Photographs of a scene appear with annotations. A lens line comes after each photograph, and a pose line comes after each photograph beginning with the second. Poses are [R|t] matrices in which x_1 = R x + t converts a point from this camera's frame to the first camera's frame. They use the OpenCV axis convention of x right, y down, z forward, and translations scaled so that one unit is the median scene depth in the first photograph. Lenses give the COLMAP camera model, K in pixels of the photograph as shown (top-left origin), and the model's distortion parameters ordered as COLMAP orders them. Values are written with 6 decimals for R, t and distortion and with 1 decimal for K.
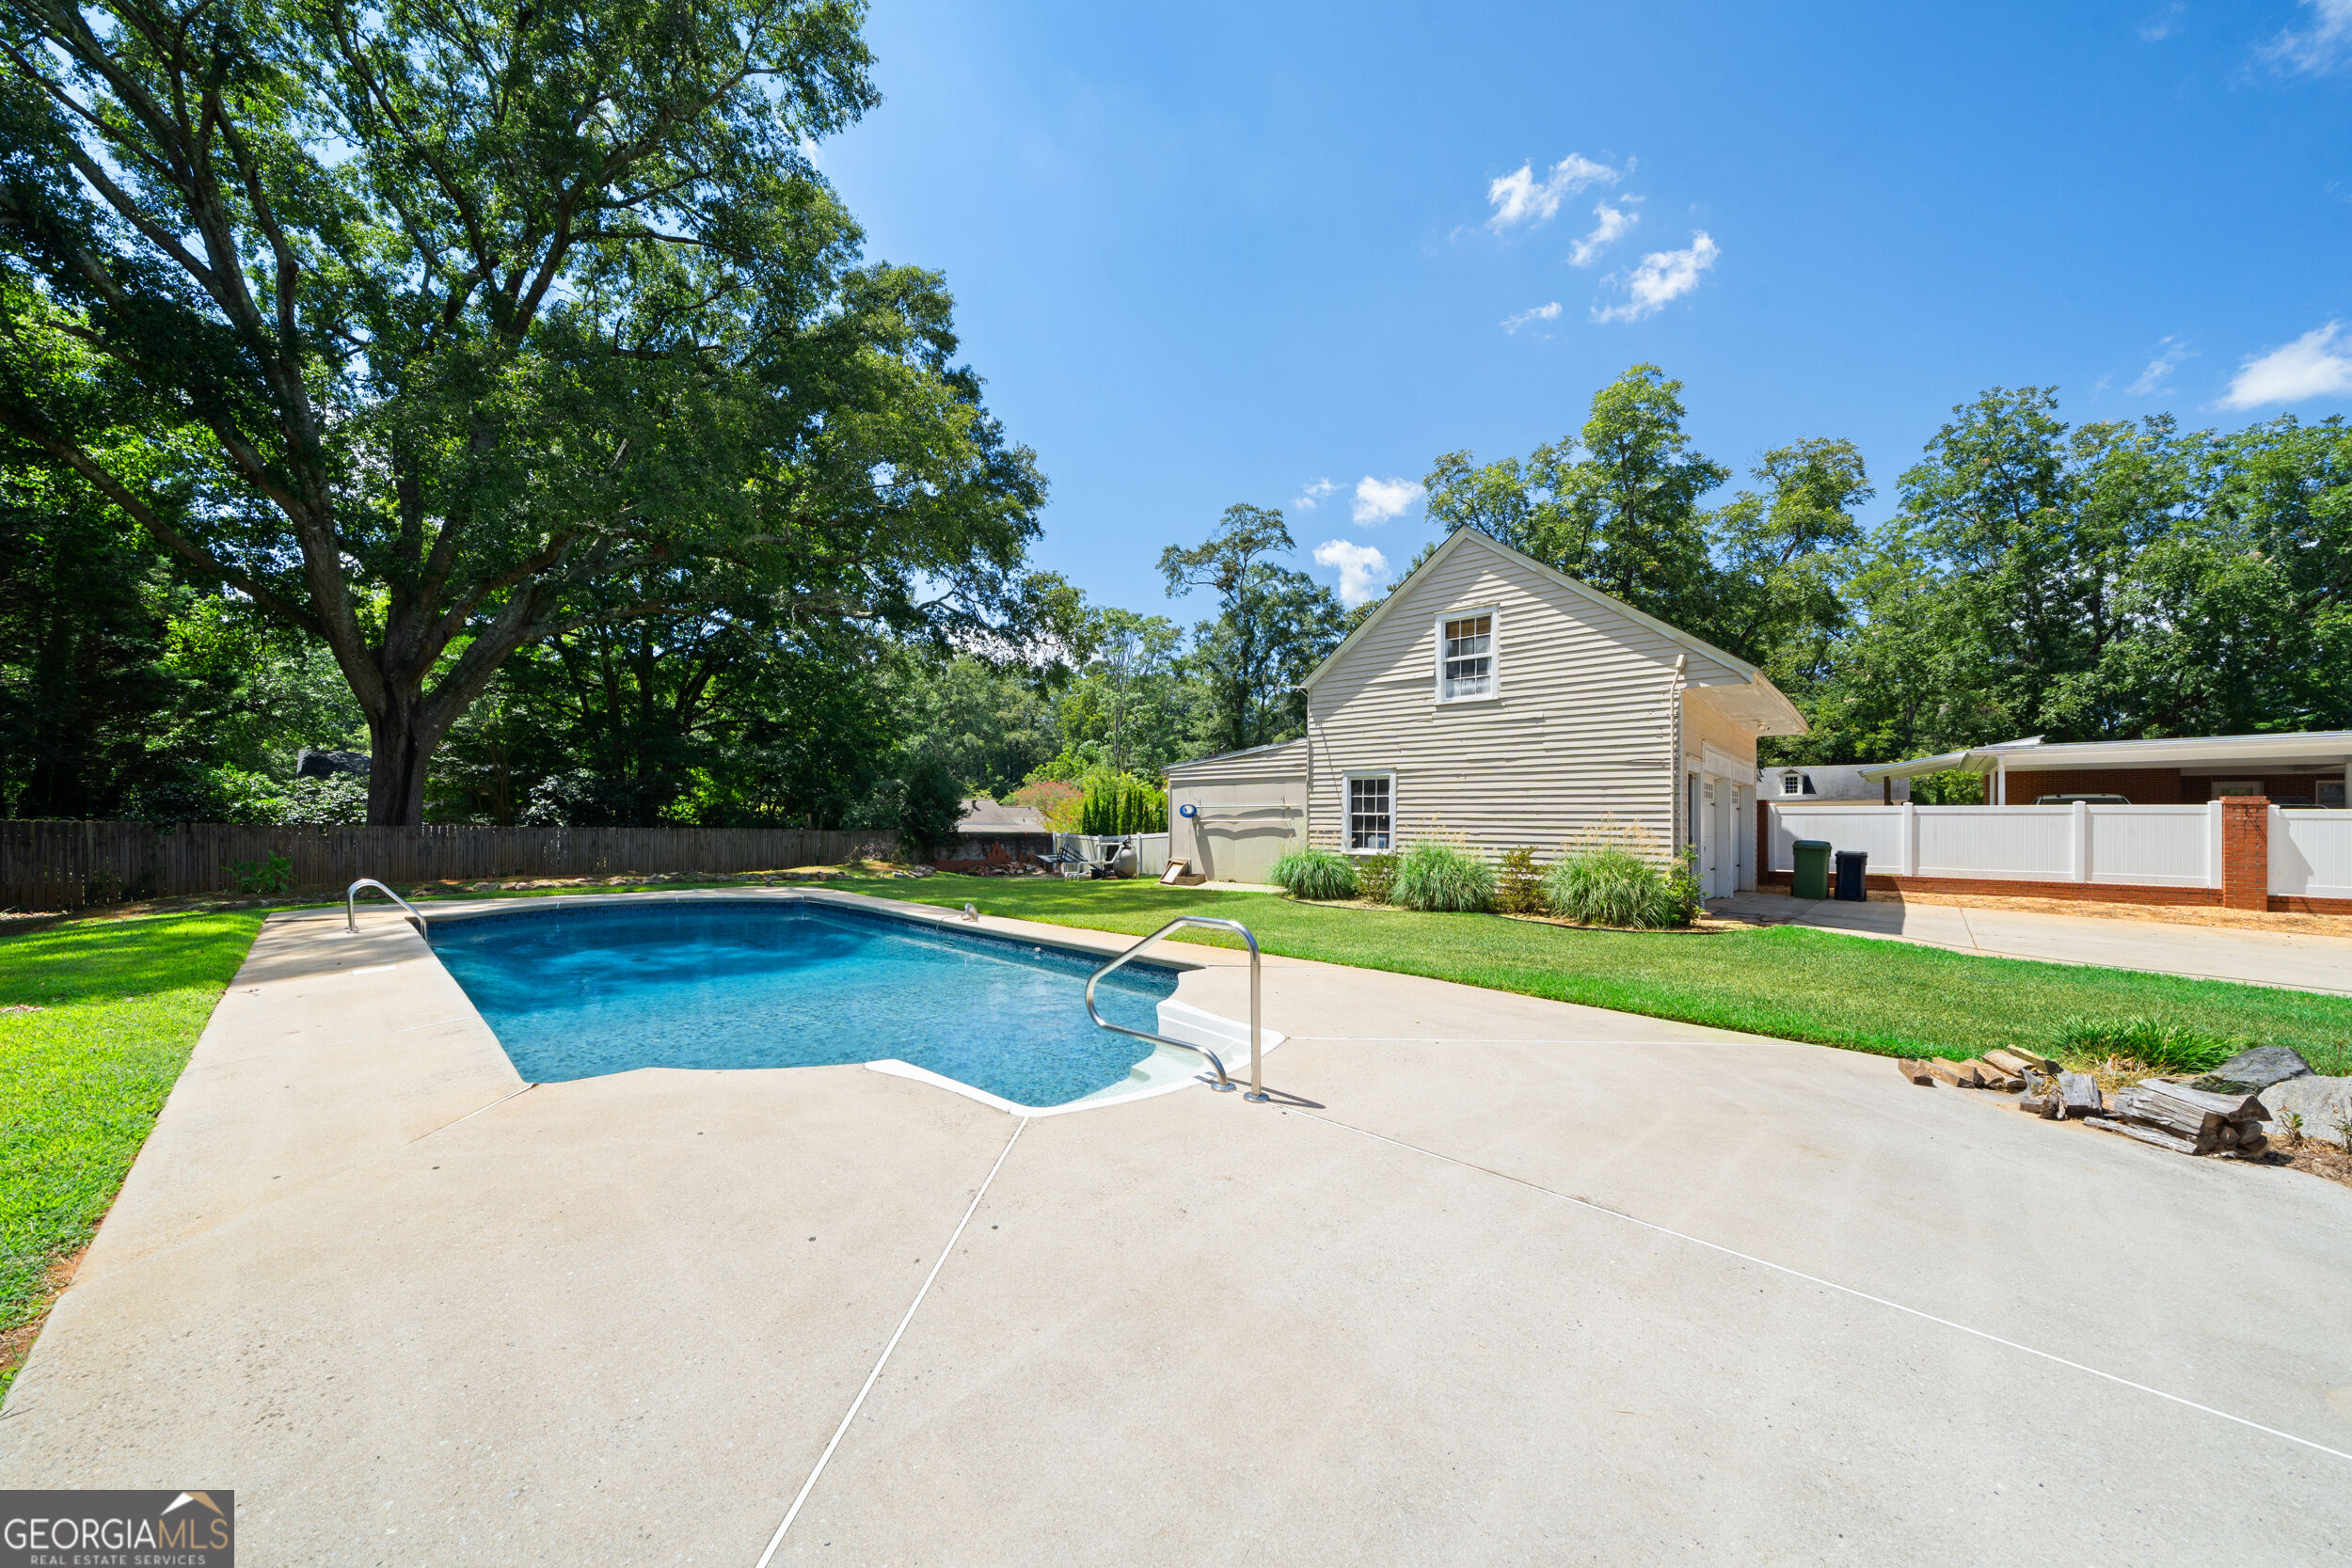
lens RADIAL K [[805.3, 0, 1158.9], [0, 805.3, 841.7], [0, 0, 1]] dist [-0.003787, -0.000305]
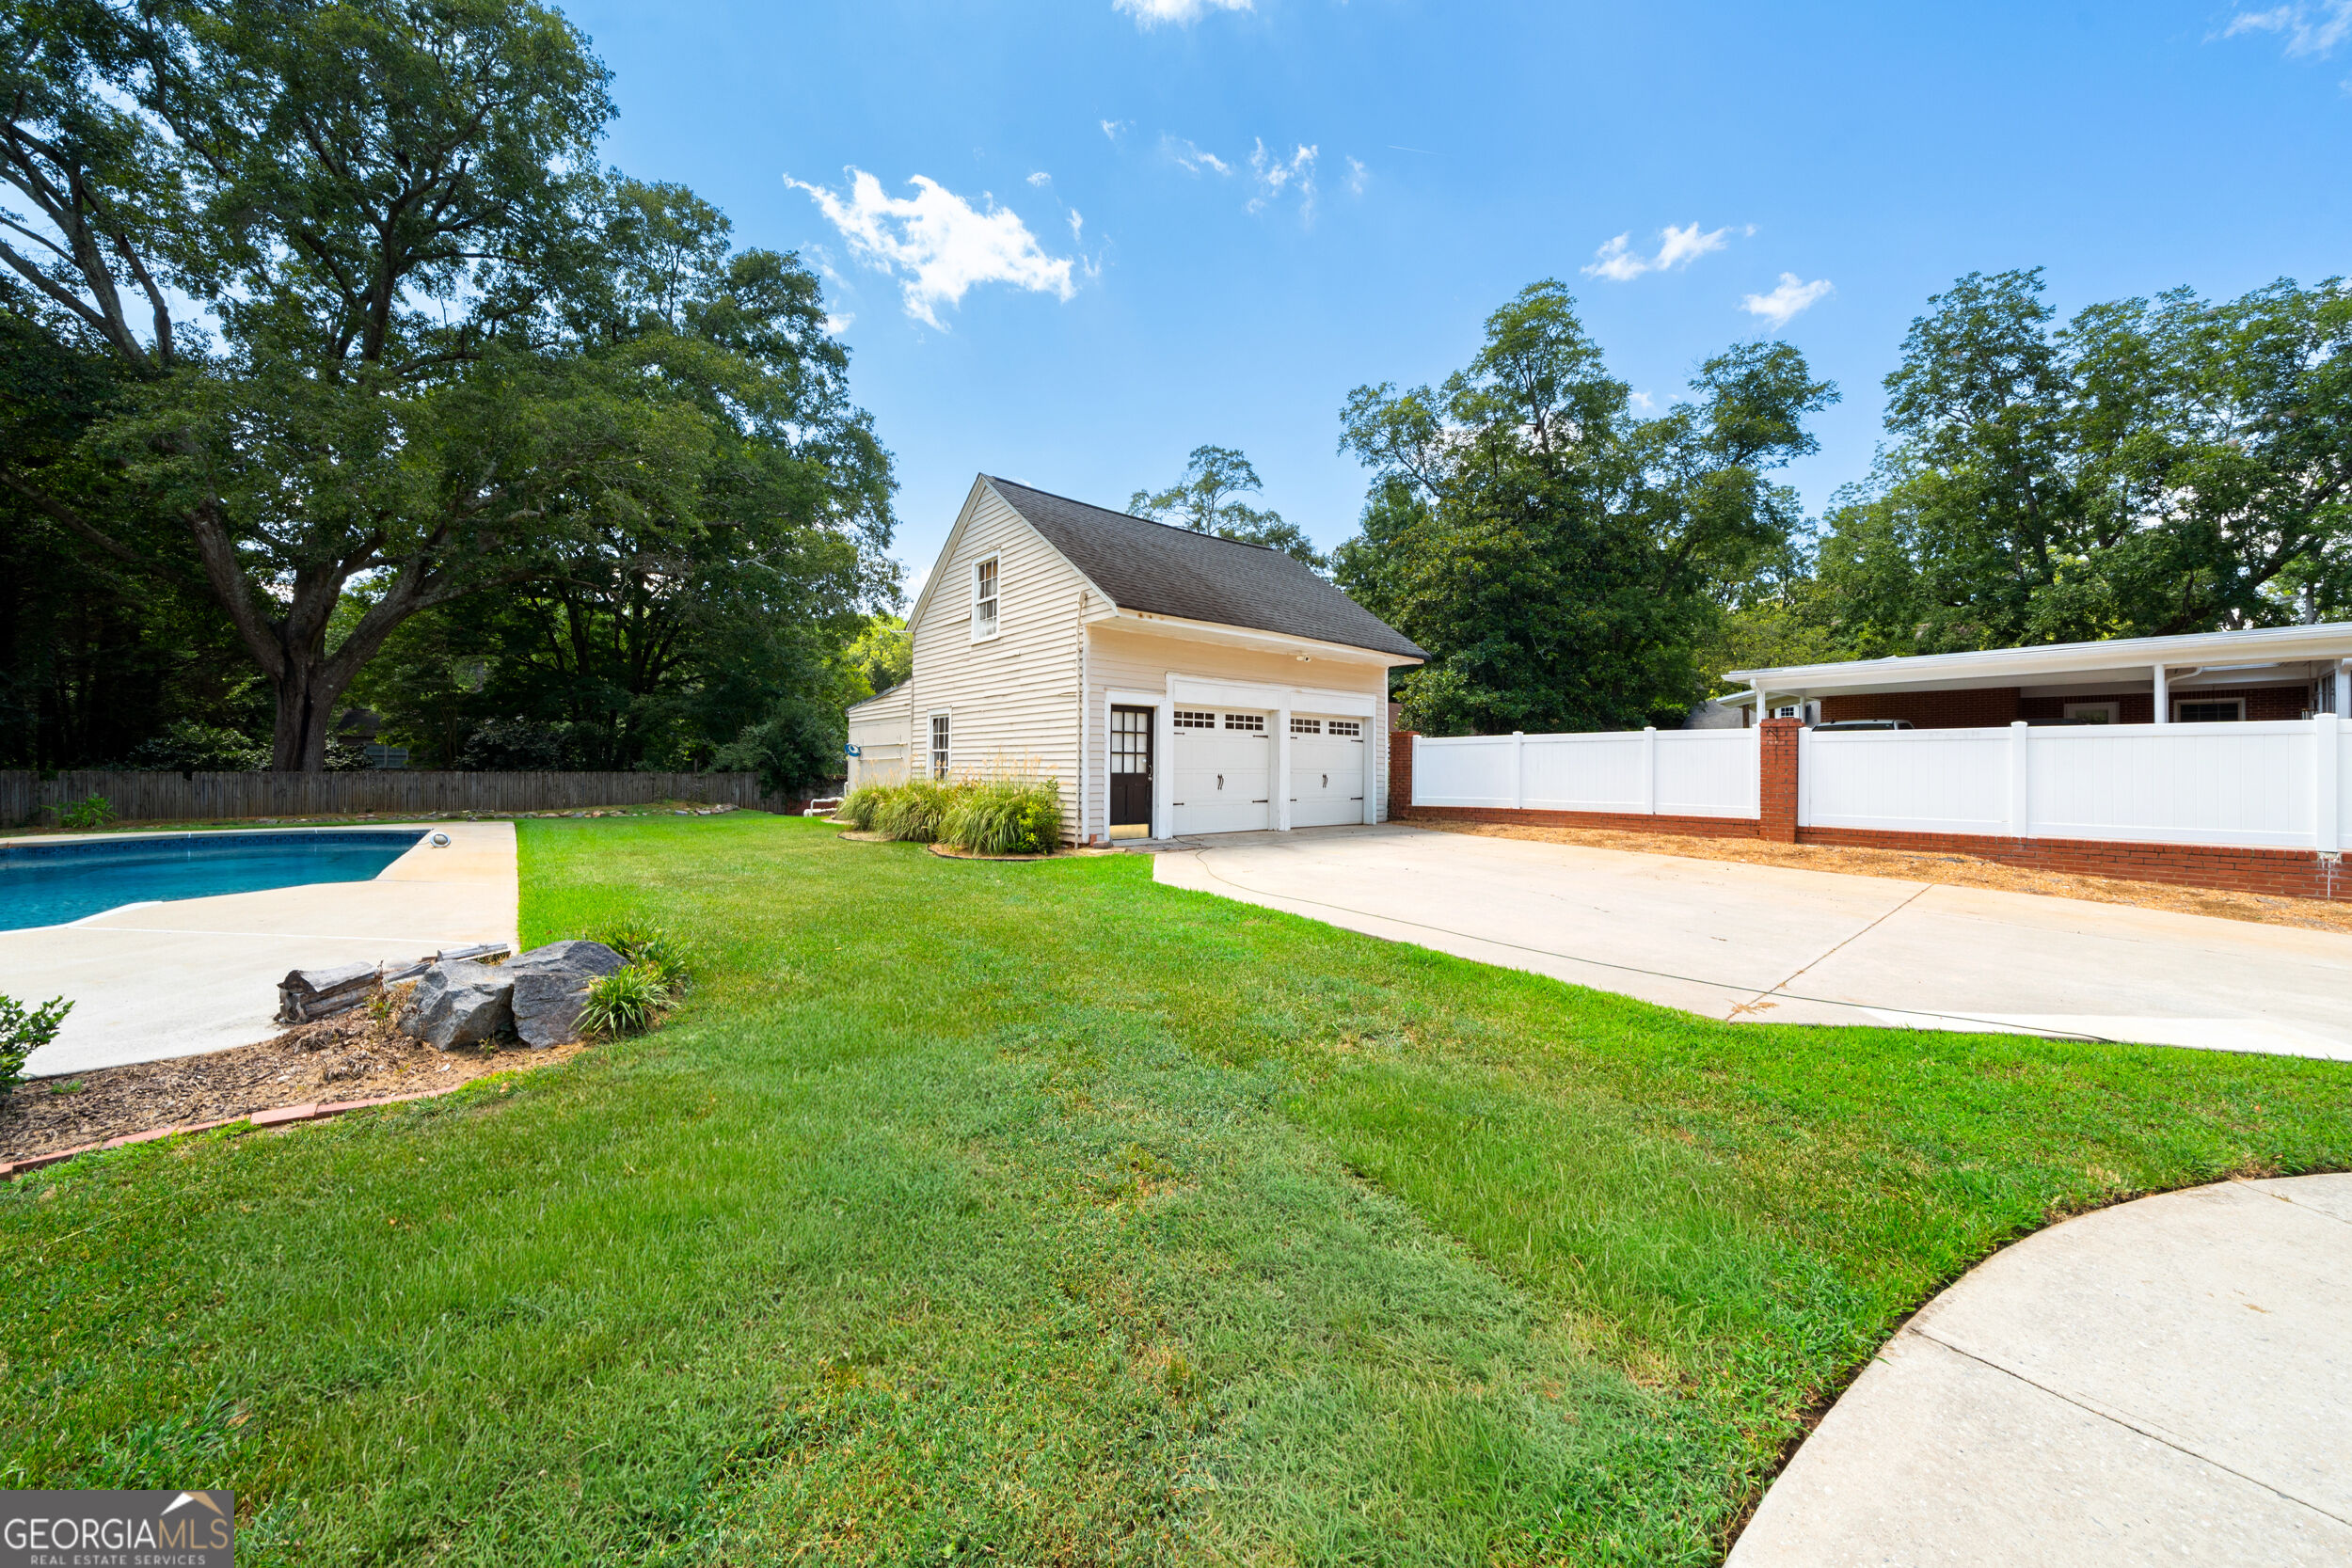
lens RADIAL K [[805.3, 0, 1170.1], [0, 805.3, 769.4], [0, 0, 1]] dist [-0.003787, -0.000305]
pose [[0.992637, -0.010634, -0.120660, 0.278320], [0.008484, 0.999796, -0.018318, 0.004894], [0.120831, 0.017159, 0.992525, 0.000108]]
